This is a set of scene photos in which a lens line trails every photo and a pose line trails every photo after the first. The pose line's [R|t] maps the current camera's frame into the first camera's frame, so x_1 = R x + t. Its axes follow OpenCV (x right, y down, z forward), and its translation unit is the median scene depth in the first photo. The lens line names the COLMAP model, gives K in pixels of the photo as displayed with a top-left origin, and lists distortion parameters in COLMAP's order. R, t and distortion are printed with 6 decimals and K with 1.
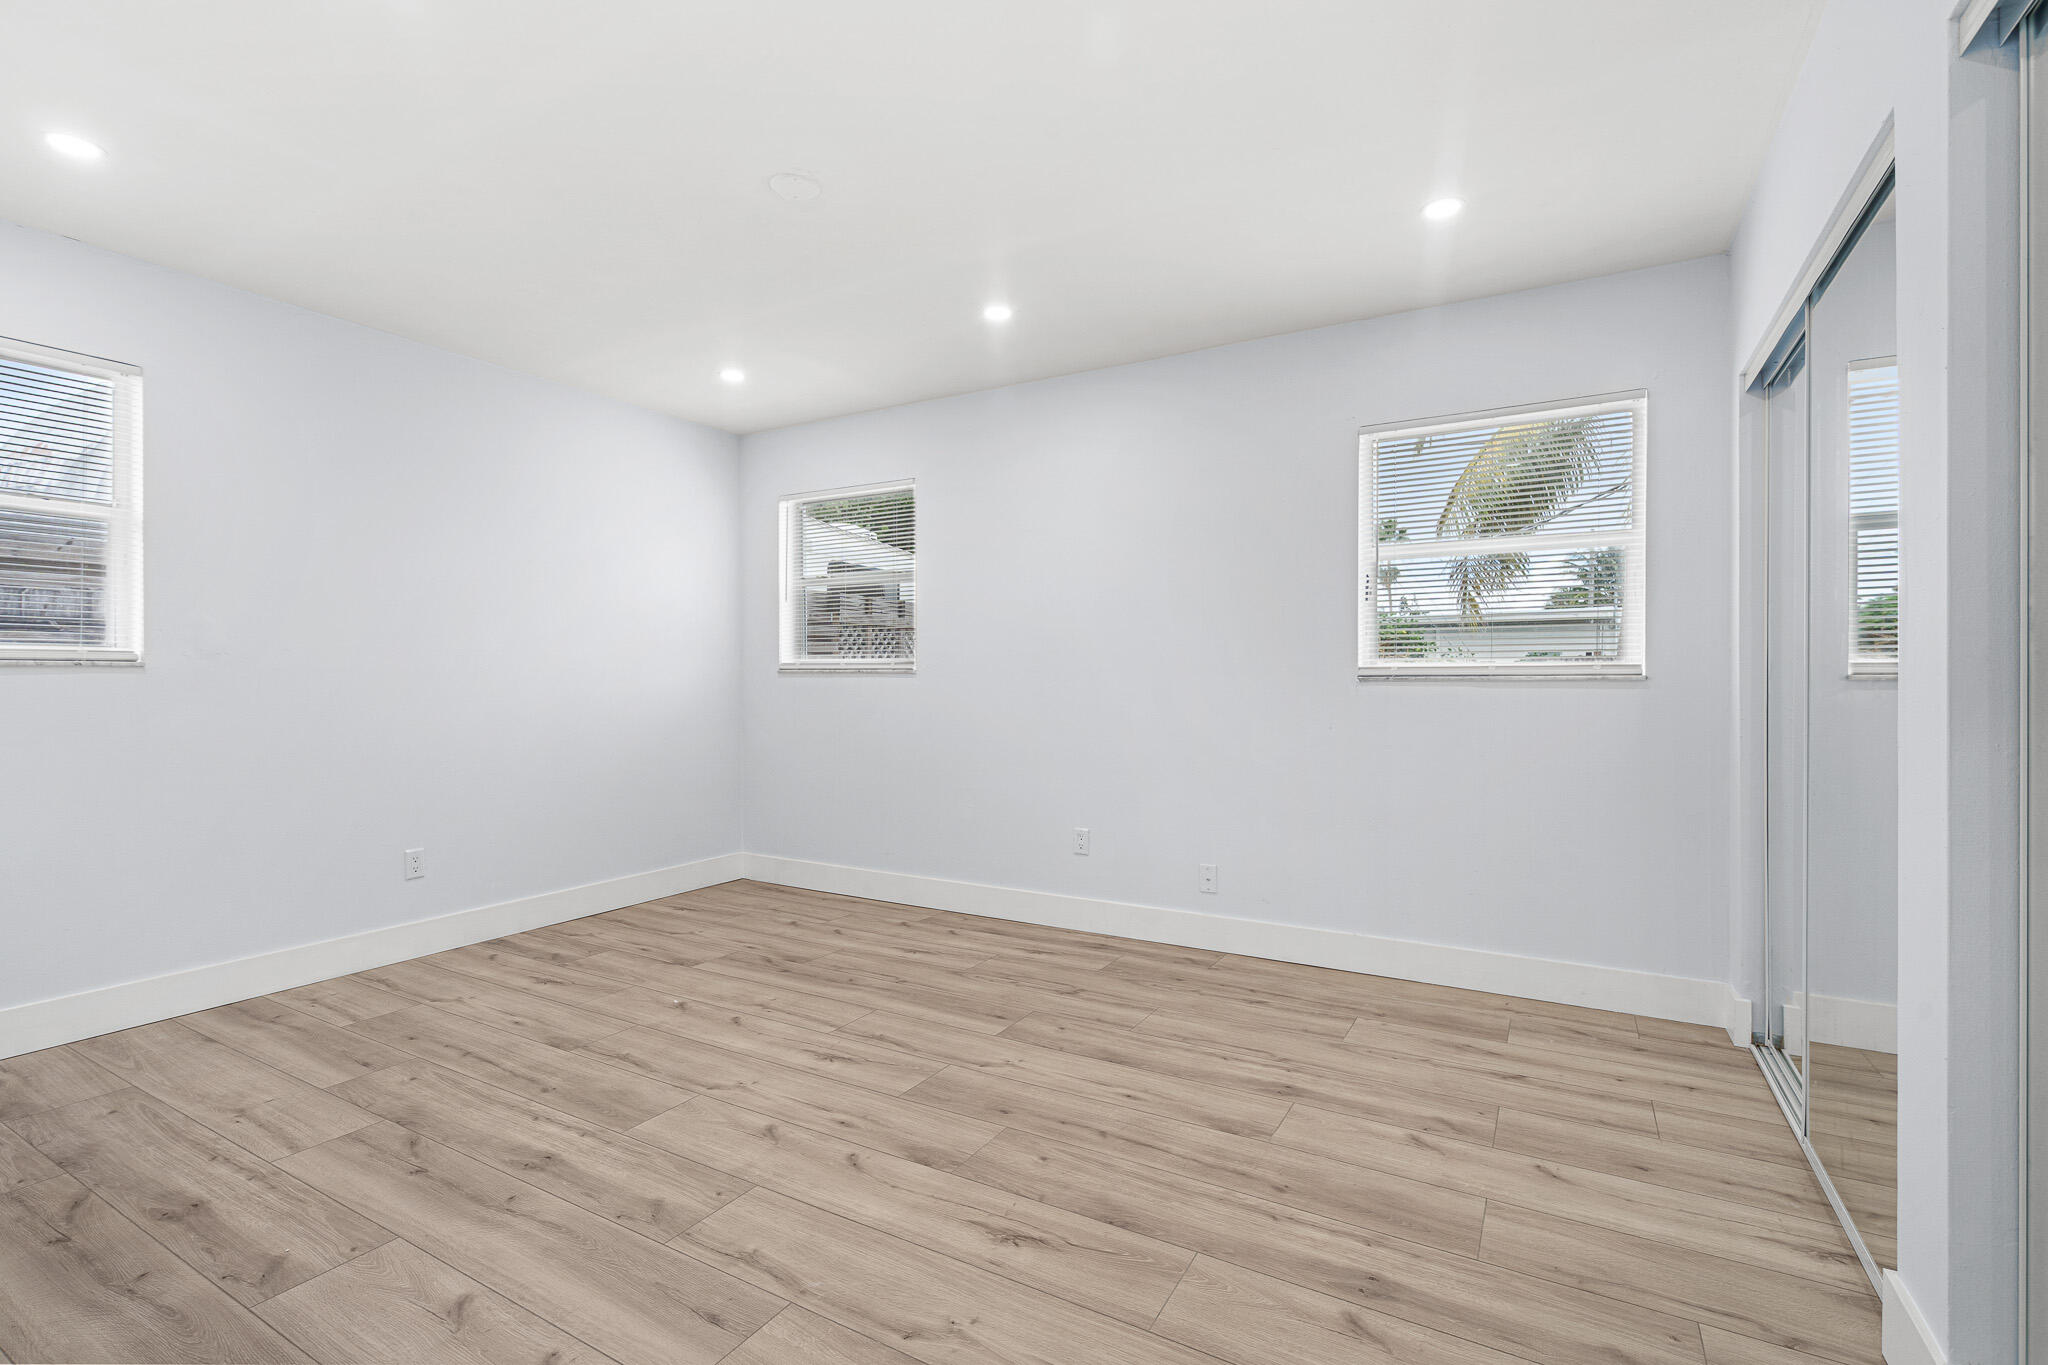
lens RADIAL K [[937.8, 0, 1023.5], [0, 937.8, 684.6], [0, 0, 1]] dist [-0.009759, 0.004878]
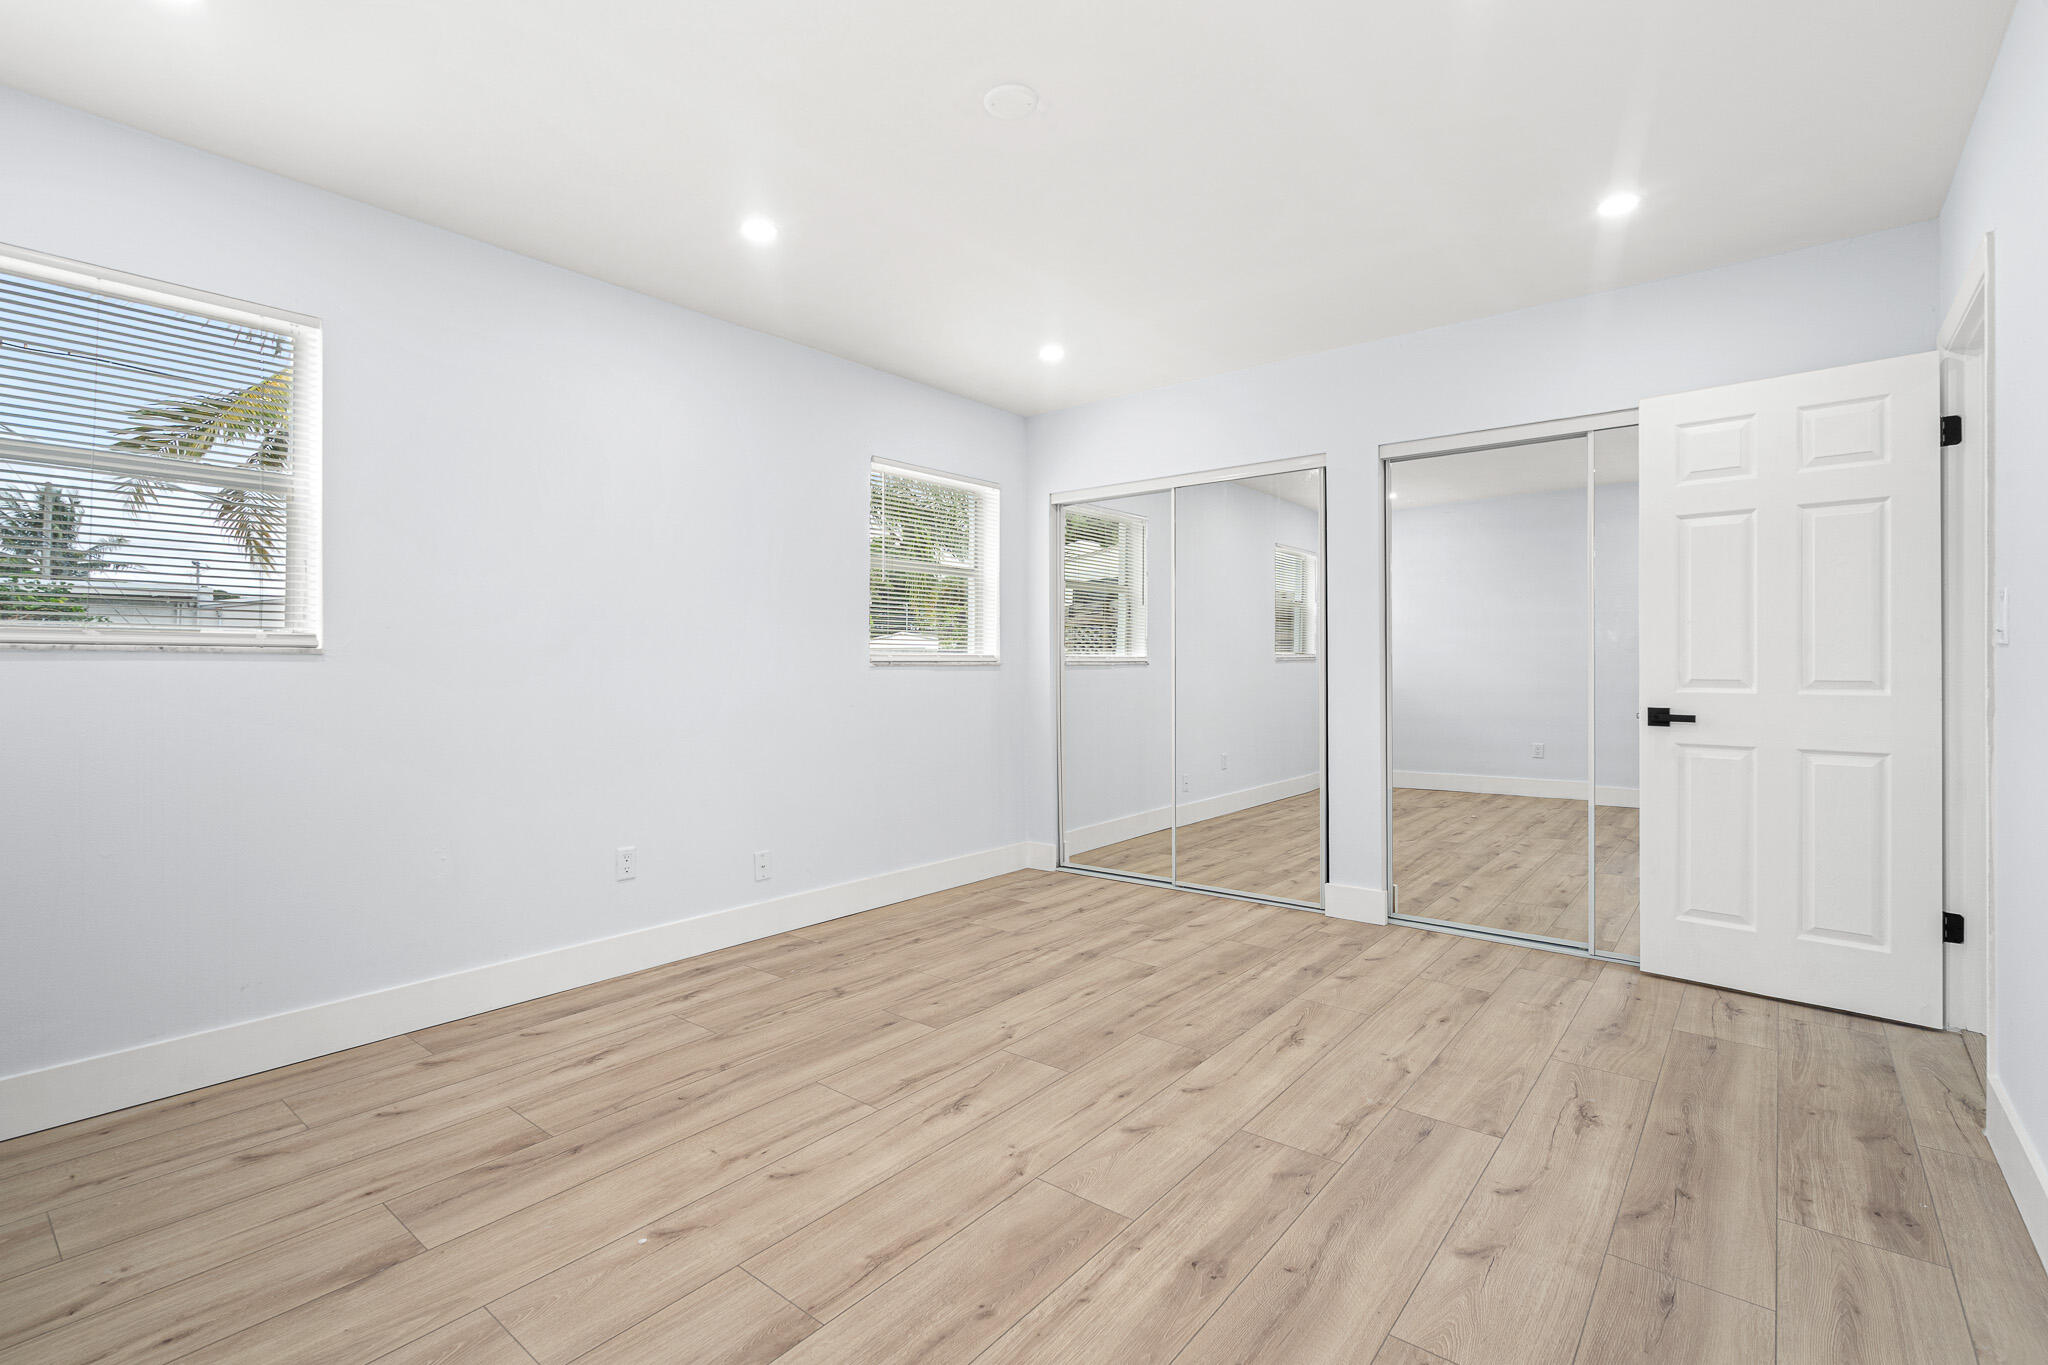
lens RADIAL K [[937.8, 0, 1024.2], [0, 937.8, 667.4], [0, 0, 1]] dist [-0.009759, 0.004878]
pose [[0.148835, -0.000659, 0.988862, -1.005207], [0.007250, 0.999974, -0.000424, -0.001136], [-0.988835, 0.007233, 0.148836, 0.780943]]
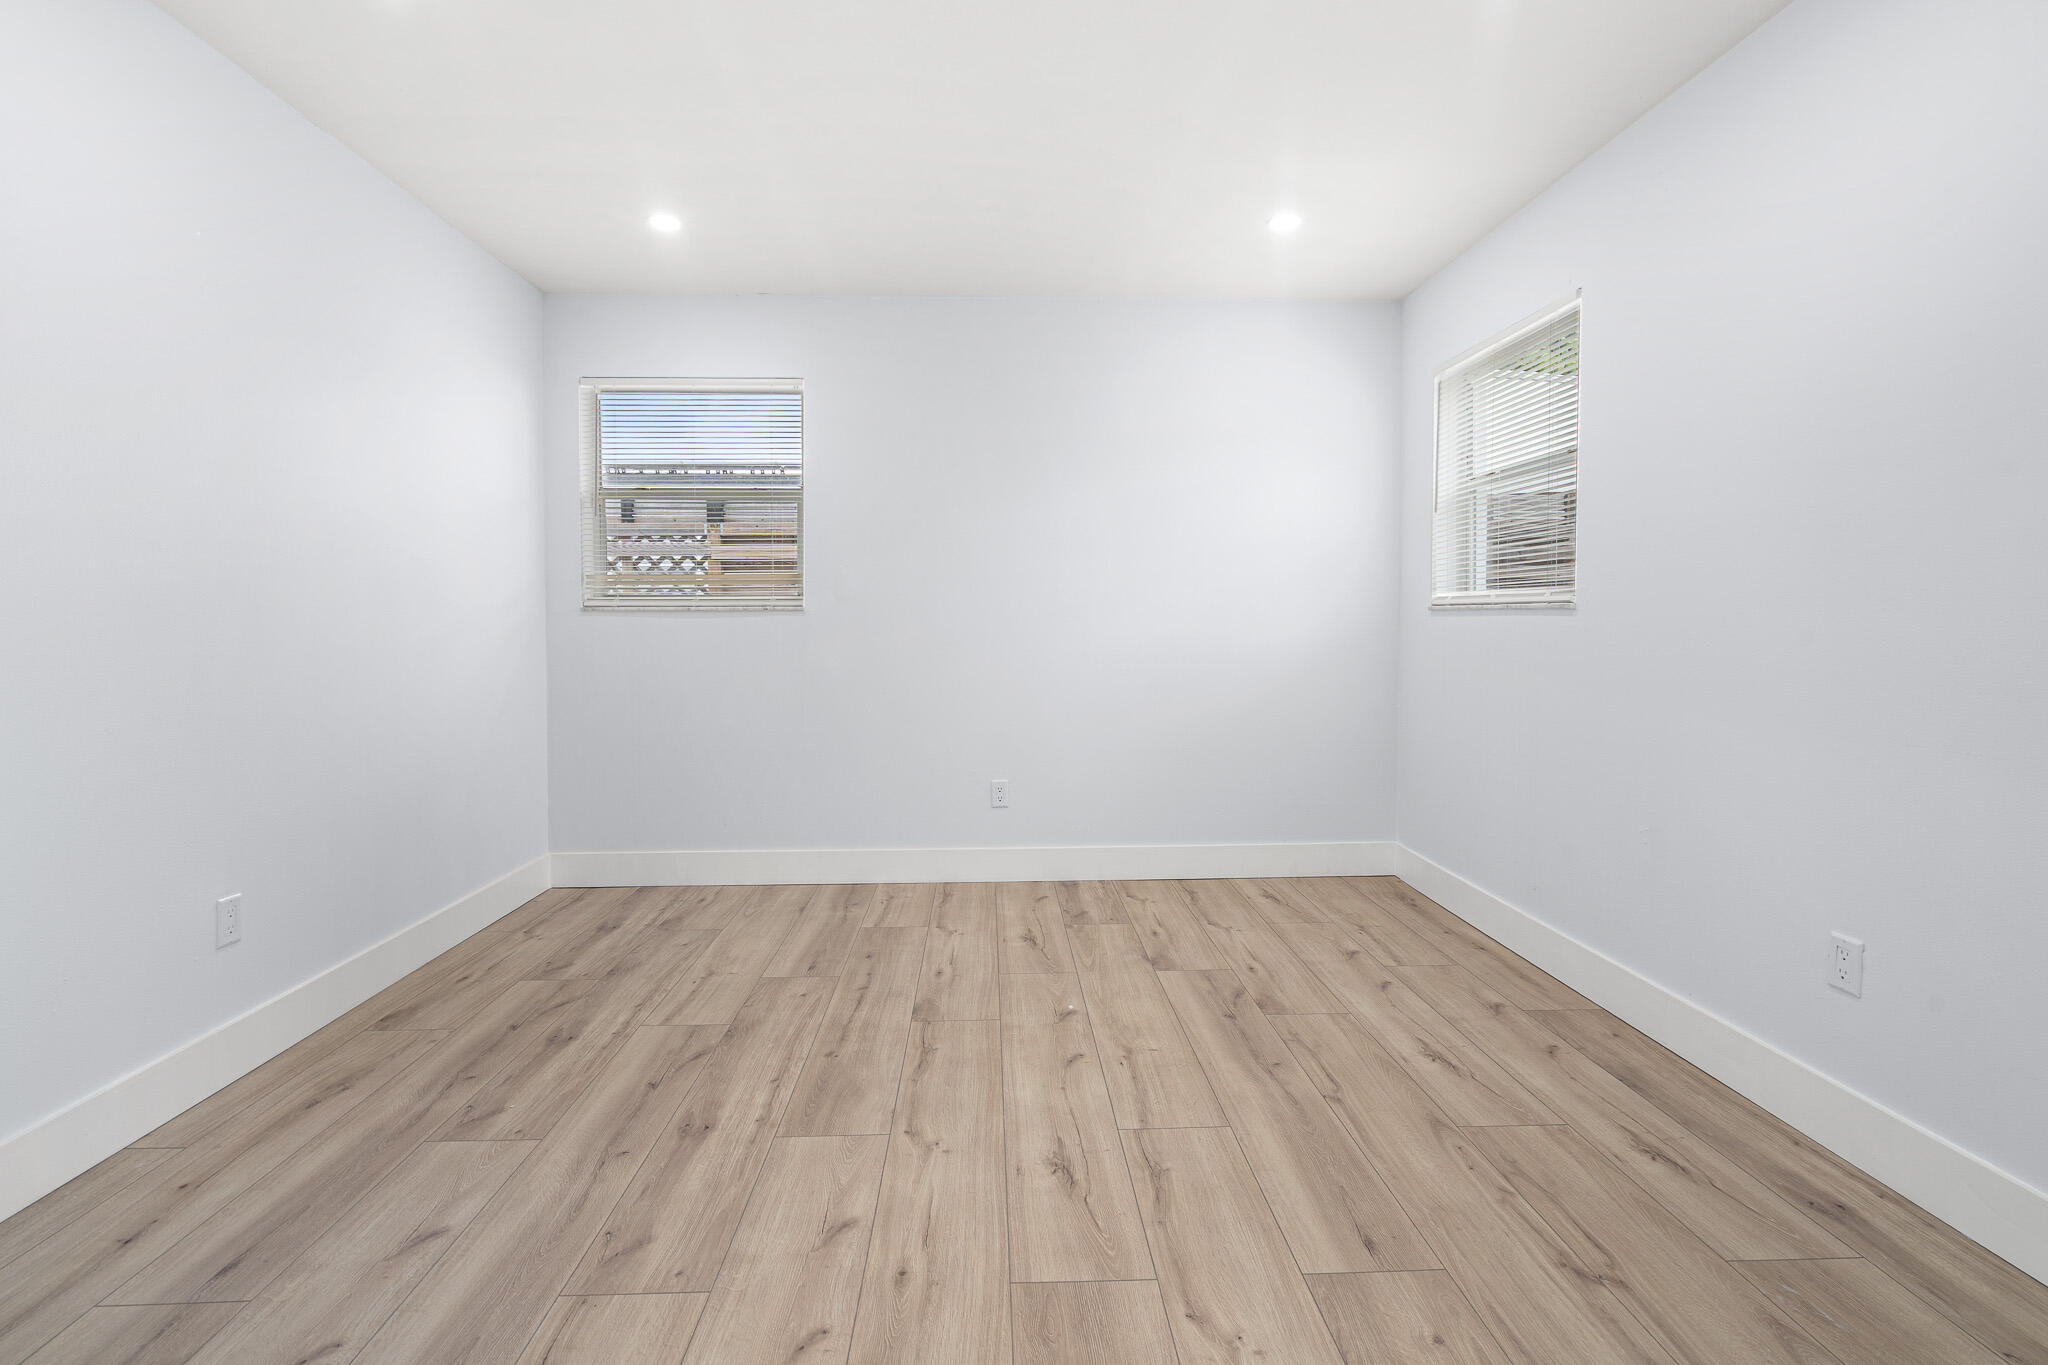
lens RADIAL K [[937.8, 0, 1014.6], [0, 937.8, 644.3], [0, 0, 1]] dist [-0.009759, 0.004878]
pose [[0.530198, 0.020119, -0.847635, 0.340865], [-0.002314, 0.999749, 0.022282, -0.002606], [0.847871, -0.009852, 0.530111, 0.587528]]
